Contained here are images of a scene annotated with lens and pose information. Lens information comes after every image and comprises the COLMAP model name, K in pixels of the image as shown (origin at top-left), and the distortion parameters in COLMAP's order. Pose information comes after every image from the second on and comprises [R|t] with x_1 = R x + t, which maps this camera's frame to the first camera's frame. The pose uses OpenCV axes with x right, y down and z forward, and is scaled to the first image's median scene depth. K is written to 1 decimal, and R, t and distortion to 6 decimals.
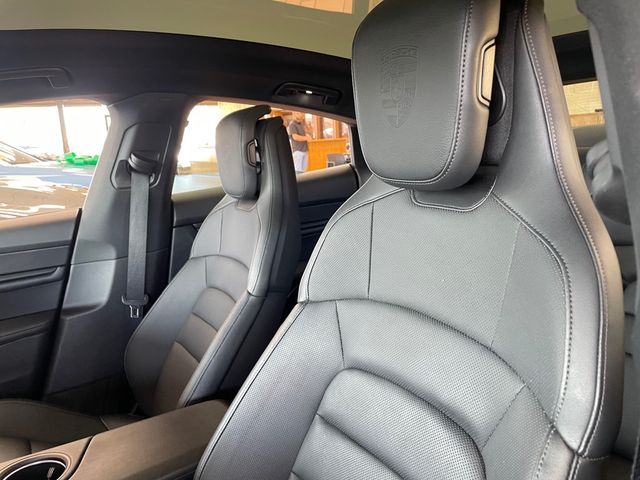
lens RADIAL K [[482.1, 0, 310.5], [0, 482.1, 240.3], [0, 0, 1]] dist [0.113445, -0.201528]
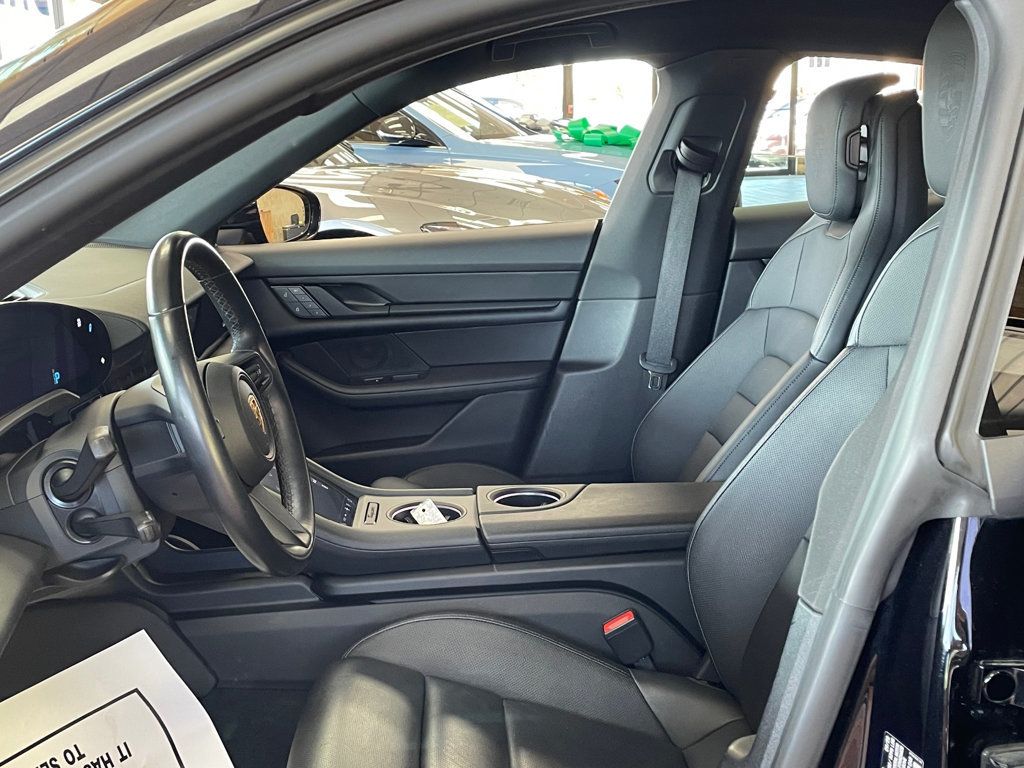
lens RADIAL K [[1173.2, 0, 512.0], [0, 1173.2, 384.0], [0, 0, 1]] dist [0.079602, -0.006547]
pose [[0.877382, 0.137158, -0.459769, 0.207333], [-0.117502, 0.990513, 0.071259, 0.060302], [0.465181, -0.008497, 0.885175, -0.512433]]
